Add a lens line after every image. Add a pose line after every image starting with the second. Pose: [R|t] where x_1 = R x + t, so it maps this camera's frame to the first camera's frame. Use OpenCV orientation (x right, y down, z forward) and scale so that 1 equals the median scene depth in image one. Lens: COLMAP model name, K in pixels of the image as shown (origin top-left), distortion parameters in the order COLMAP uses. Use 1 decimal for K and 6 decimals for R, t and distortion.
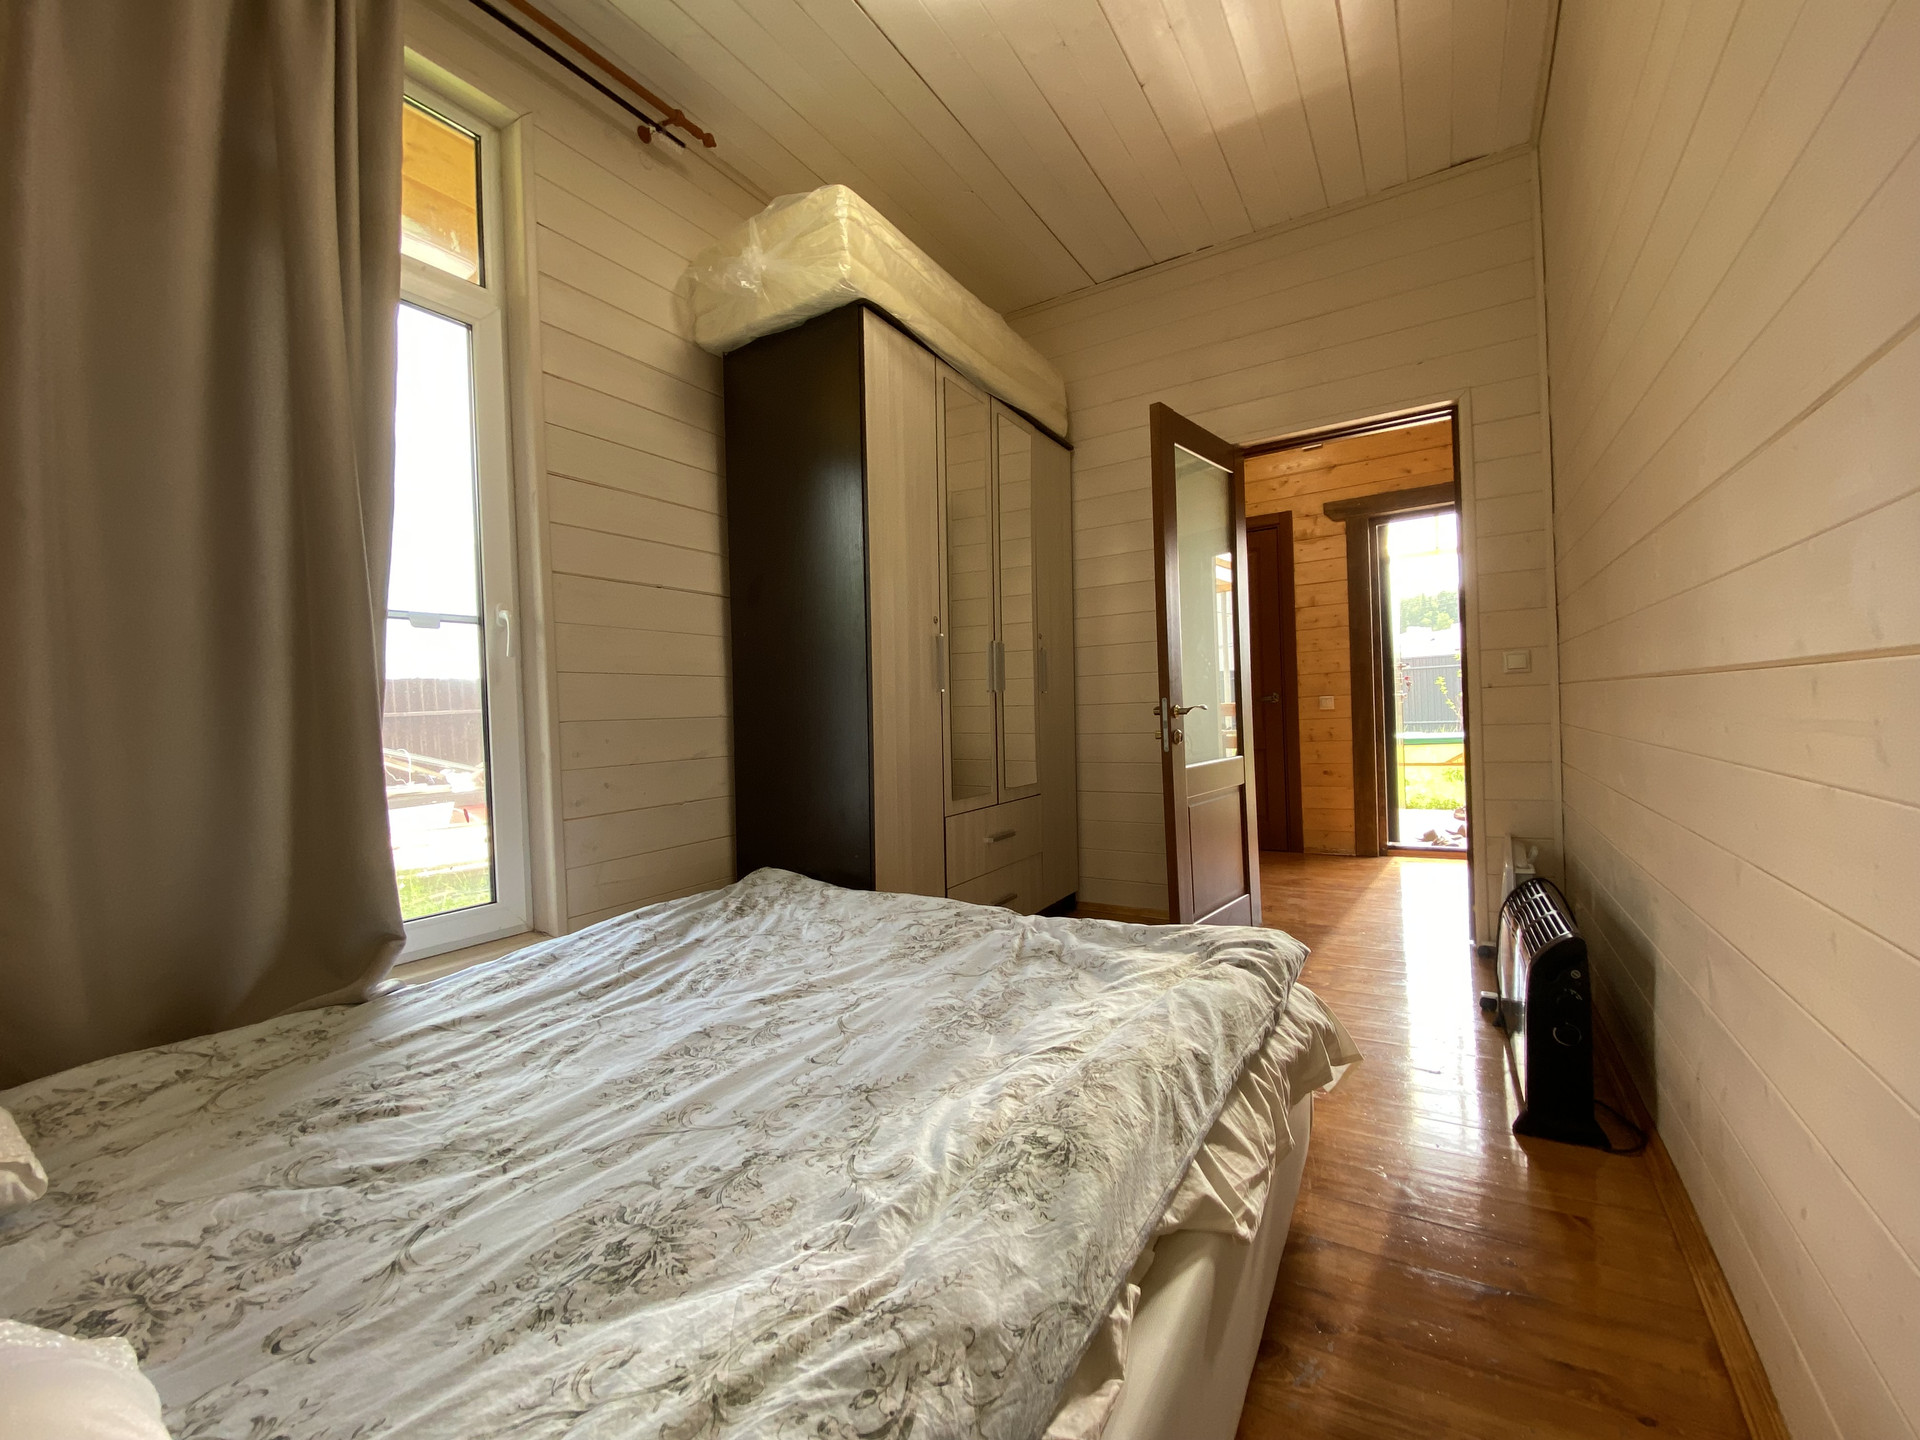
lens RADIAL K [[773.1, 0, 960.0], [0, 773.1, 720.0], [0, 0, 1]] dist [0.062548, -0.047127]
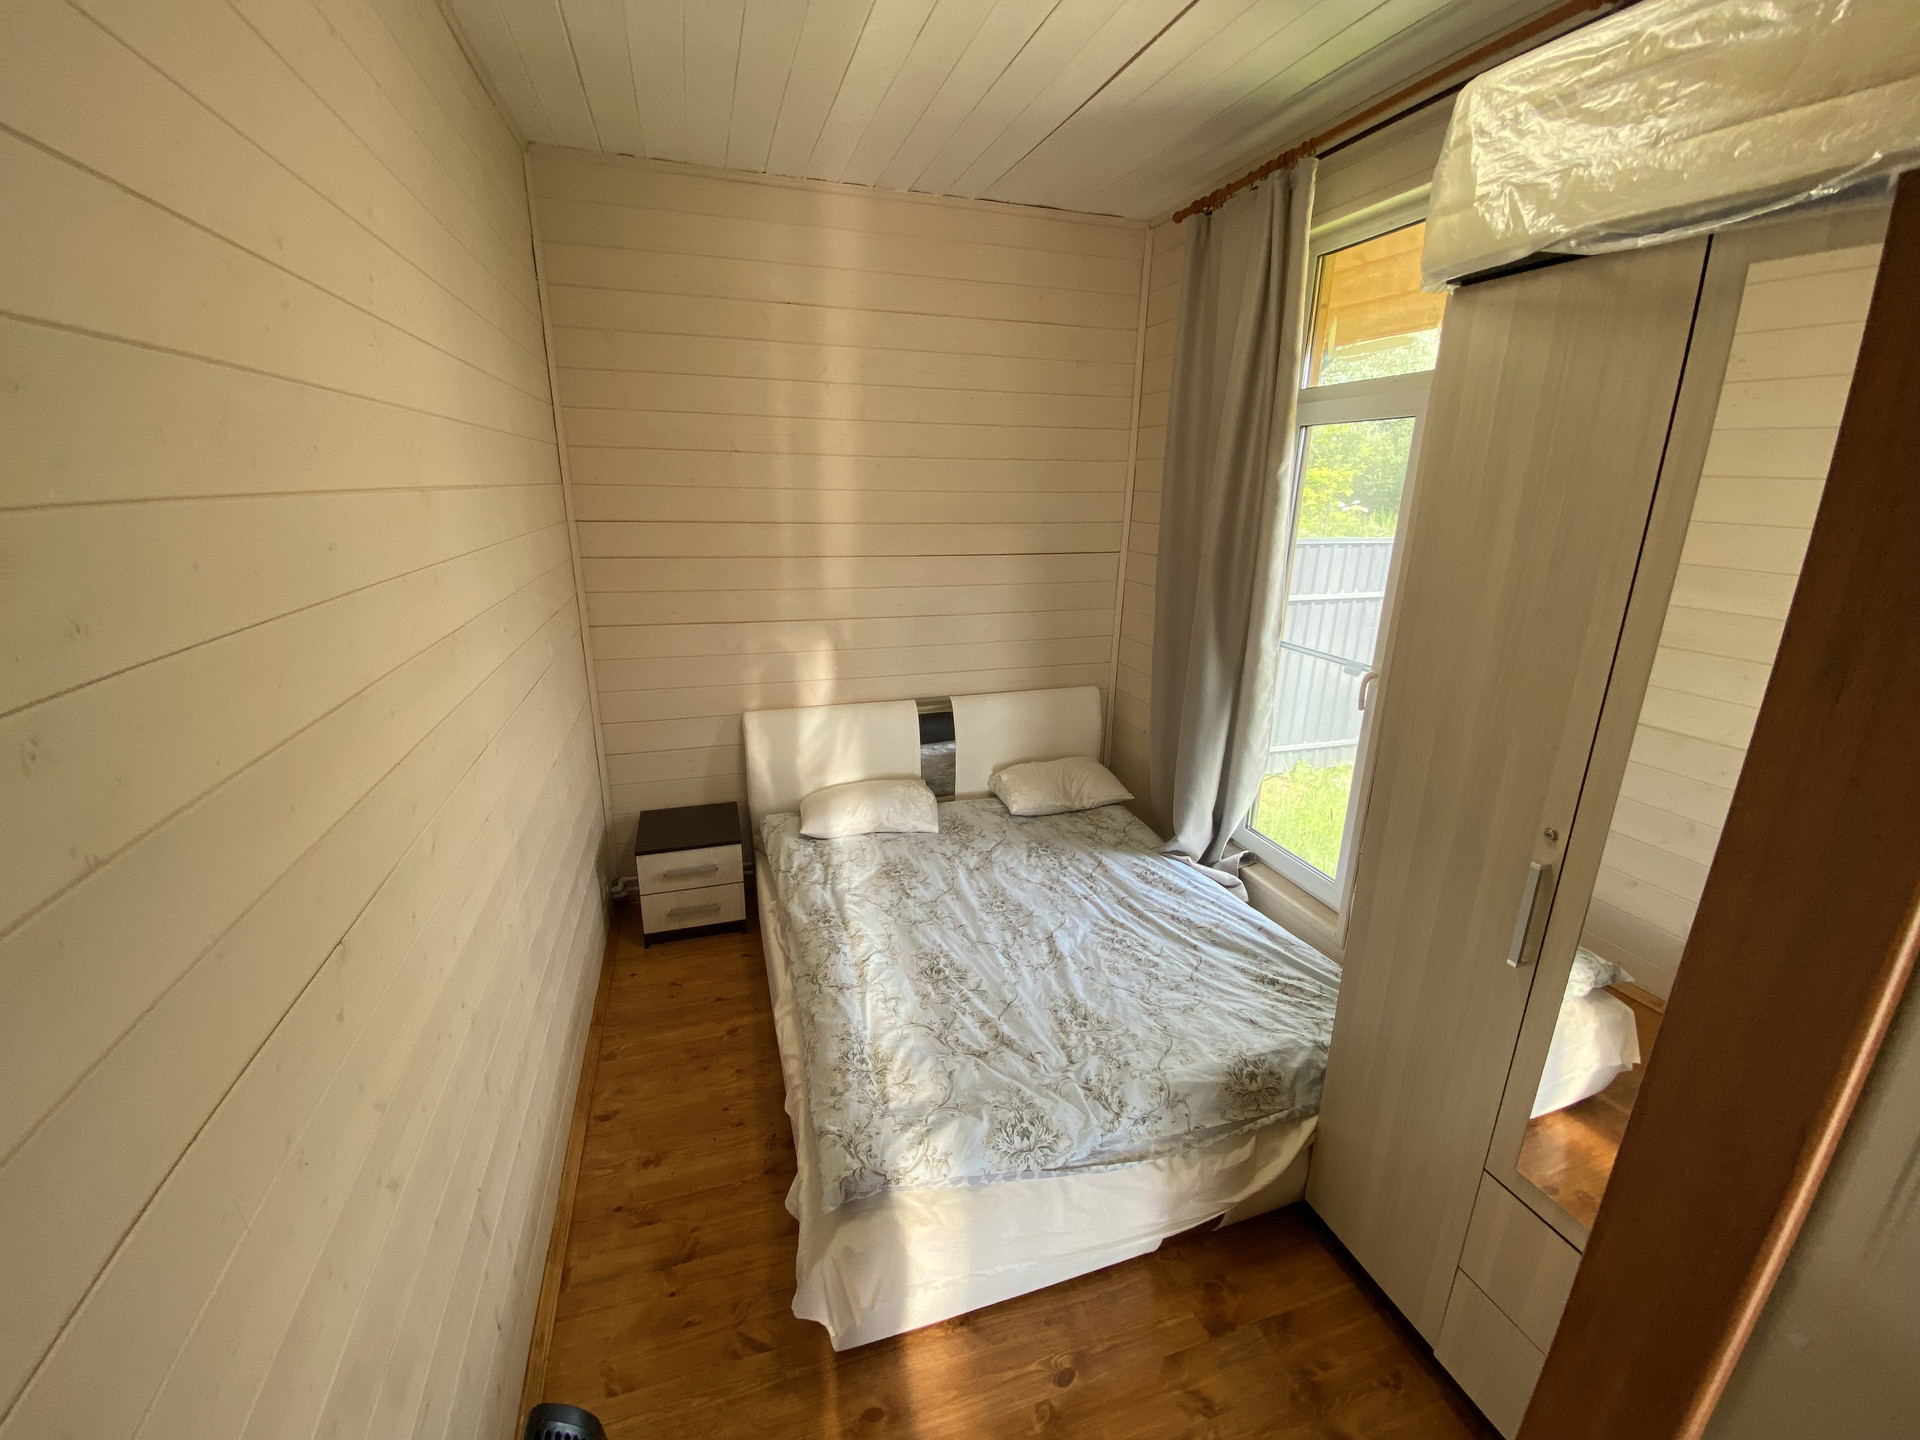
lens RADIAL K [[773.1, 0, 960.0], [0, 773.1, 720.0], [0, 0, 1]] dist [0.062548, -0.047127]
pose [[-0.653083, 0.252764, -0.713858, 0.971427], [0.008648, 0.945081, 0.326723, -0.651295], [0.757237, 0.207204, -0.619402, 1.781882]]
